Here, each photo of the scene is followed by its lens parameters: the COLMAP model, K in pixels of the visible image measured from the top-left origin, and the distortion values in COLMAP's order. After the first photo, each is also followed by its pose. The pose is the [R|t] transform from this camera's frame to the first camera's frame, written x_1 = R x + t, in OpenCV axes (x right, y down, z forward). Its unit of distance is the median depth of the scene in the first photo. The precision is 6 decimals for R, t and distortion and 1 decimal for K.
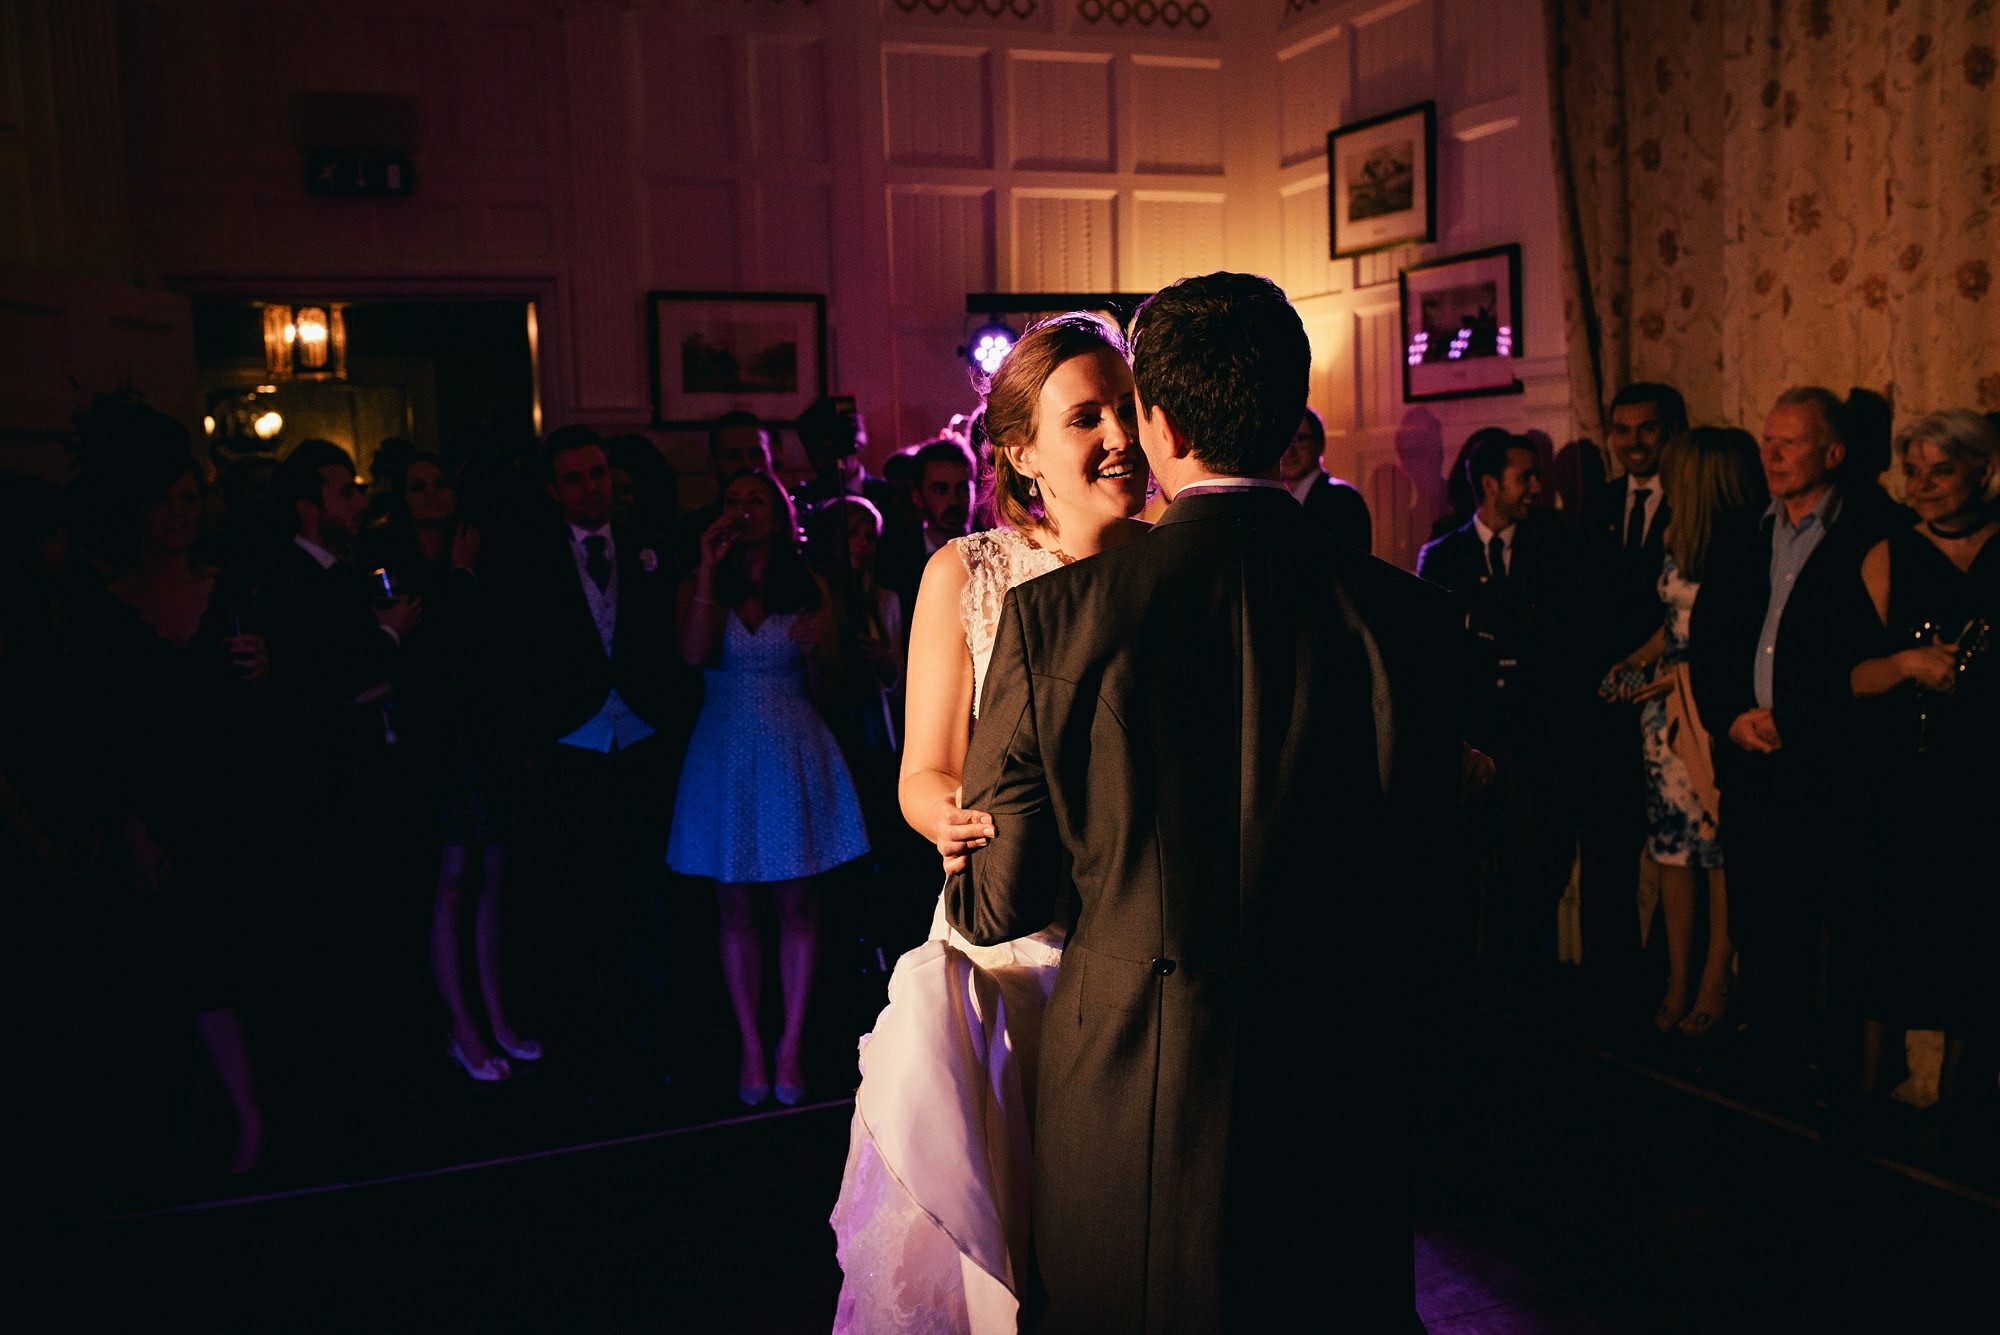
lens RADIAL K [[1941.7, 0, 1000.0], [0, 1941.7, 667.5], [0, 0, 1]] dist [-0.048854, 0.088706]
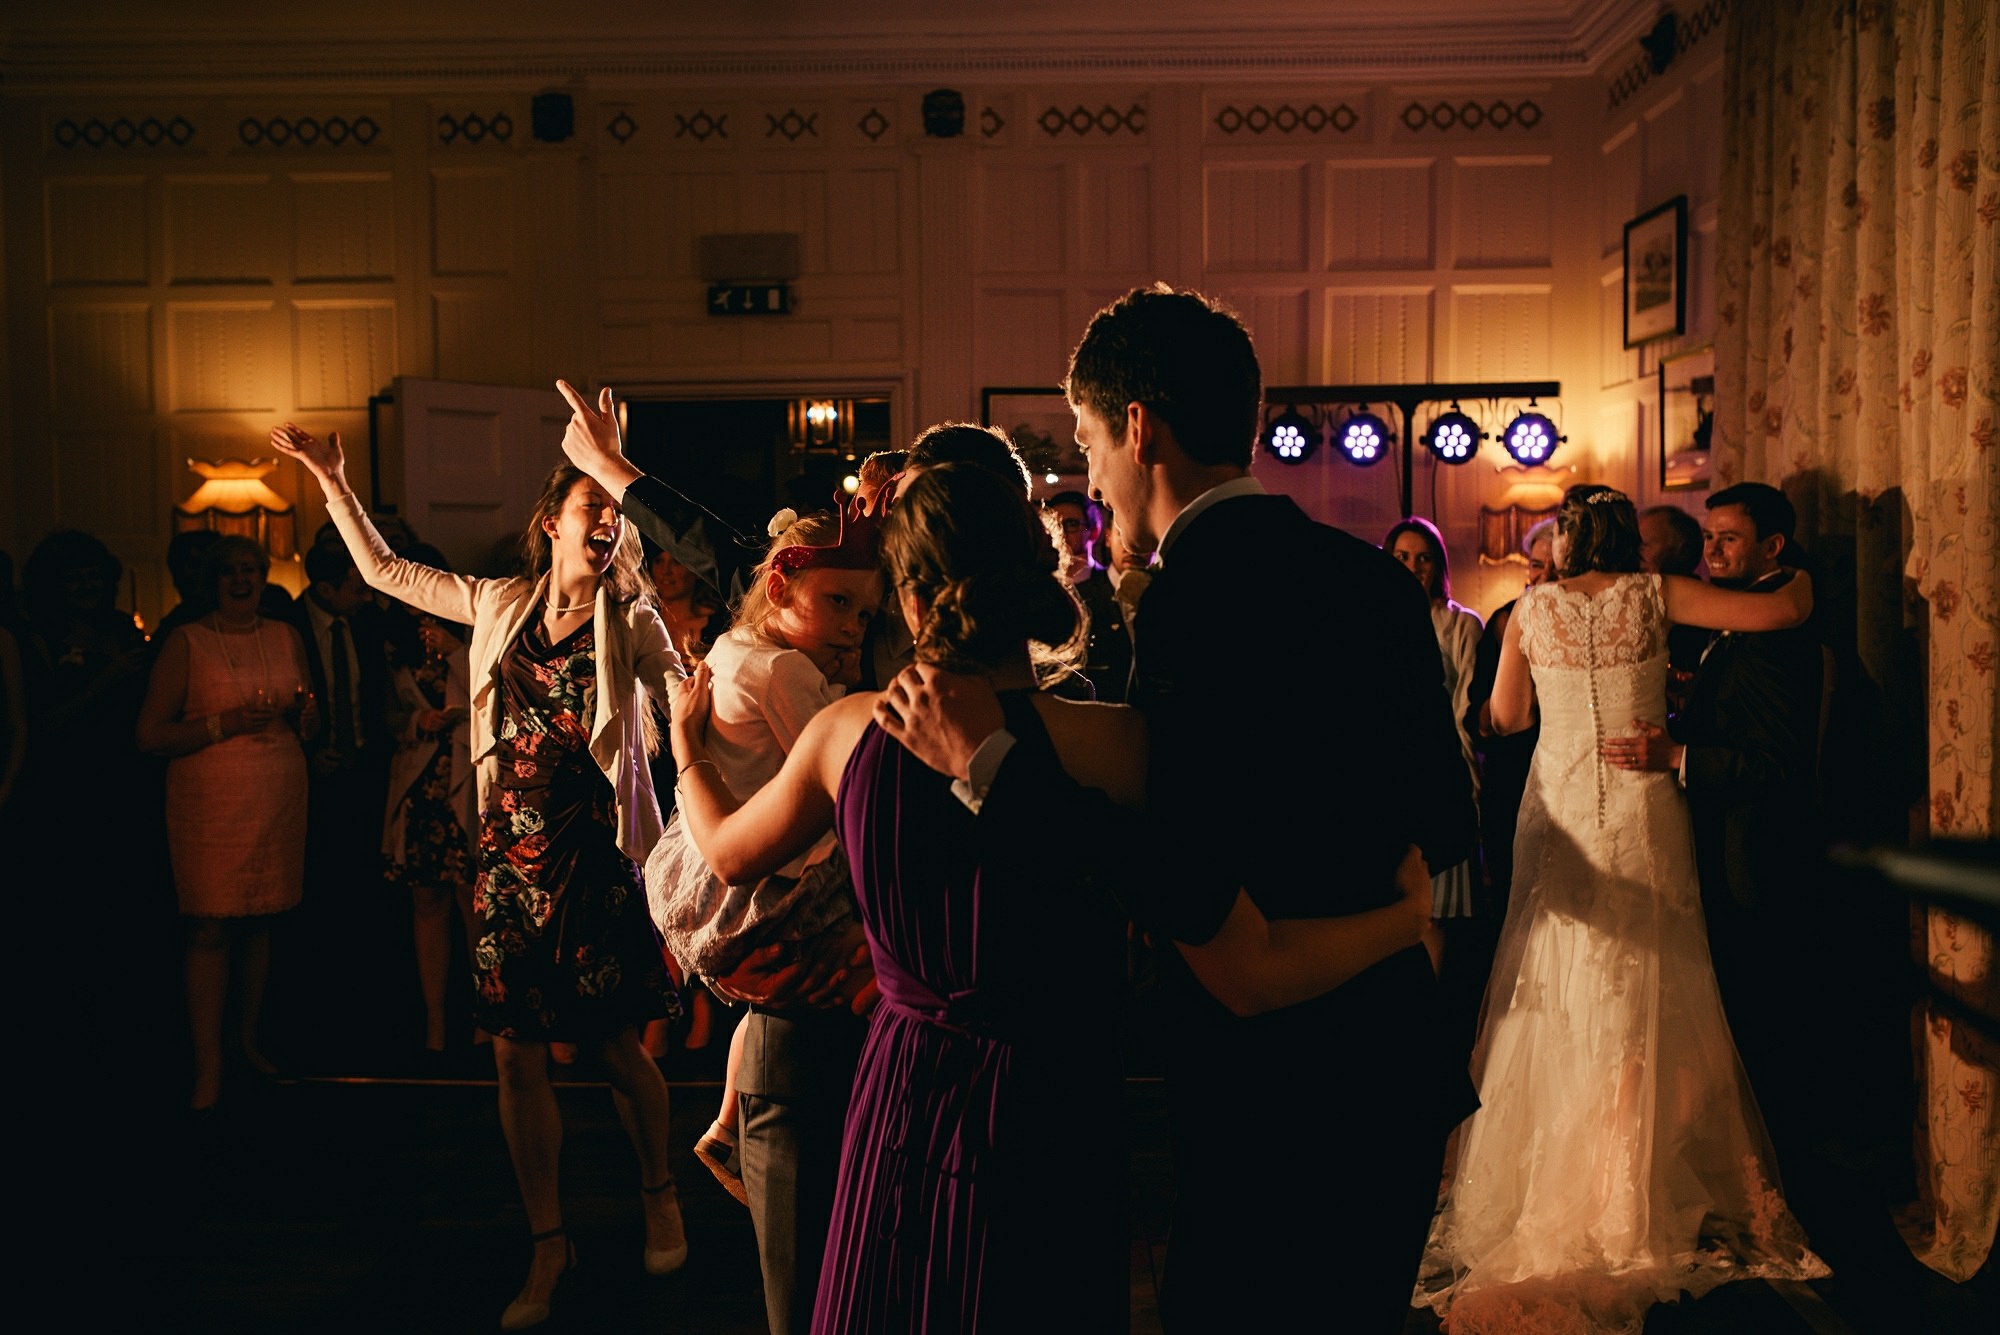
lens RADIAL K [[1941.7, 0, 1000.0], [0, 1941.7, 667.5], [0, 0, 1]] dist [-0.048854, 0.088706]
pose [[0.909684, 0.050511, -0.412219, 0.385161], [-0.061573, 0.998010, -0.013590, -0.012504], [0.410712, 0.037744, 0.910984, -0.069054]]
